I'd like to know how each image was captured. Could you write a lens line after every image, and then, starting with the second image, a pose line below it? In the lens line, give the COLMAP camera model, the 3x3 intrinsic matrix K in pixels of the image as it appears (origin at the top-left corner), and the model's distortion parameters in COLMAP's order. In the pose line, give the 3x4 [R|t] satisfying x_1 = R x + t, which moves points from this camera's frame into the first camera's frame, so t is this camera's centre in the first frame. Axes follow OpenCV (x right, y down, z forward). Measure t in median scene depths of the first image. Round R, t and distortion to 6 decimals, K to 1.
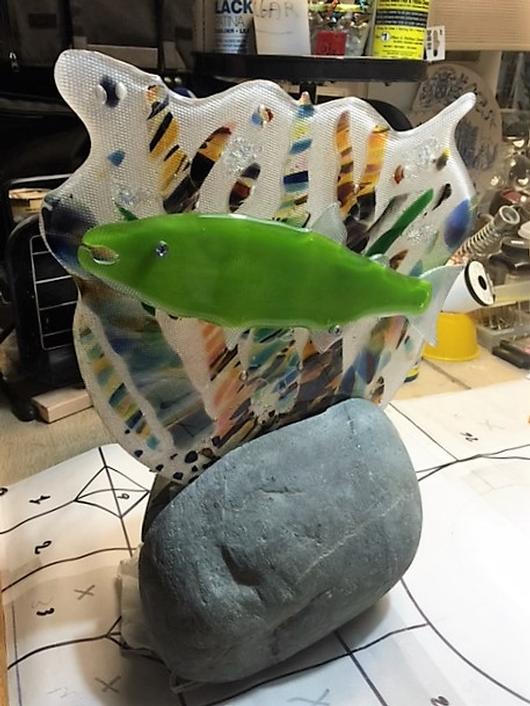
lens RADIAL K [[653.4, 0, 265.0], [0, 653.4, 353.0], [0, 0, 1]] dist [0.060725, -0.074213]
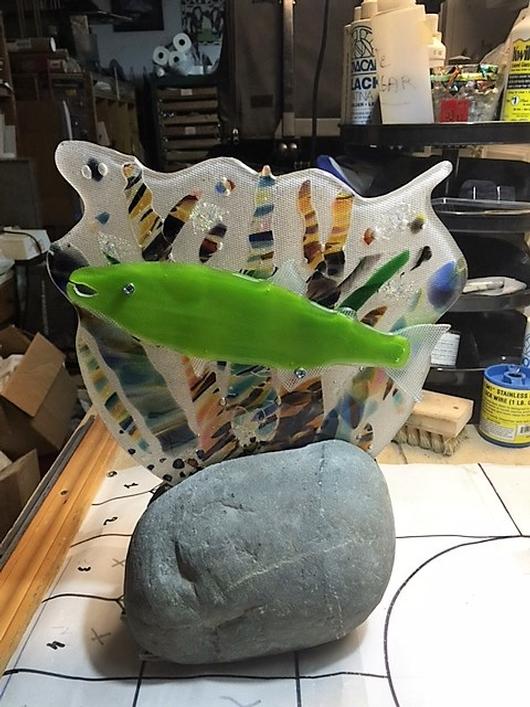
lens RADIAL K [[623.4, 0, 265.0], [0, 623.4, 353.5], [0, 0, 1]] dist [0.058840, -0.072337]
pose [[0.903964, 0.105915, -0.414283, 0.491405], [-0.132811, 0.990466, -0.036573, -0.019946], [0.406460, 0.088082, 0.909413, 0.010949]]
